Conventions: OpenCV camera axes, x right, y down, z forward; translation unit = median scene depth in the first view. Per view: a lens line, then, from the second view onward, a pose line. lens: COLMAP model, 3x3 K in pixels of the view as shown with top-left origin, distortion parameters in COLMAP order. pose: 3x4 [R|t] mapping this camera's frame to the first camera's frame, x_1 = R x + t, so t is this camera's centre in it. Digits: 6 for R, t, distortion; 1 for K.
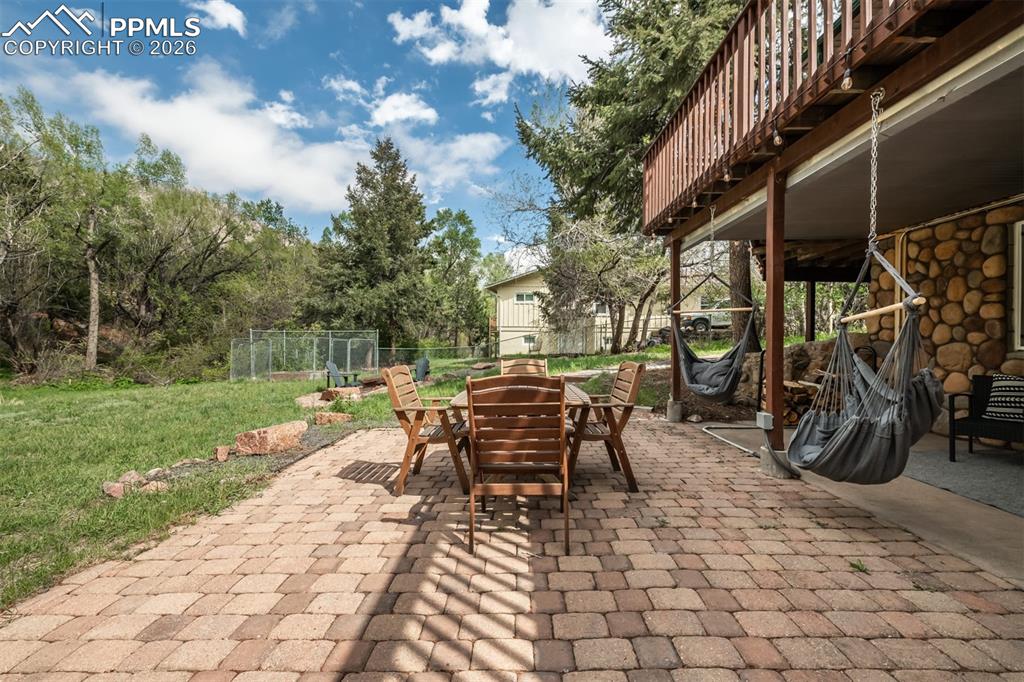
lens RADIAL K [[400.5, 0, 509.6], [0, 400.5, 335.3], [0, 0, 1]] dist [0.000826, -0.001275]
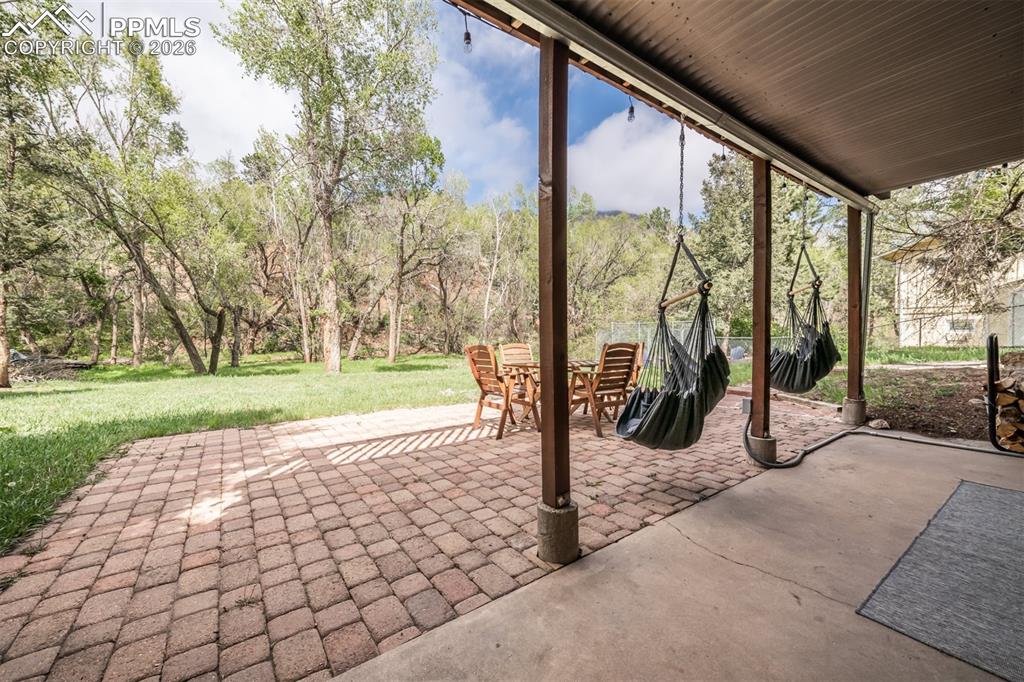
lens RADIAL K [[400.5, 0, 517.2], [0, 400.5, 336.7], [0, 0, 1]] dist [0.000826, -0.001275]
pose [[0.587898, -0.001929, -0.808933, 1.985109], [0.024179, 0.999592, 0.015188, 0.035693], [0.808574, -0.028488, 0.587705, -0.030656]]
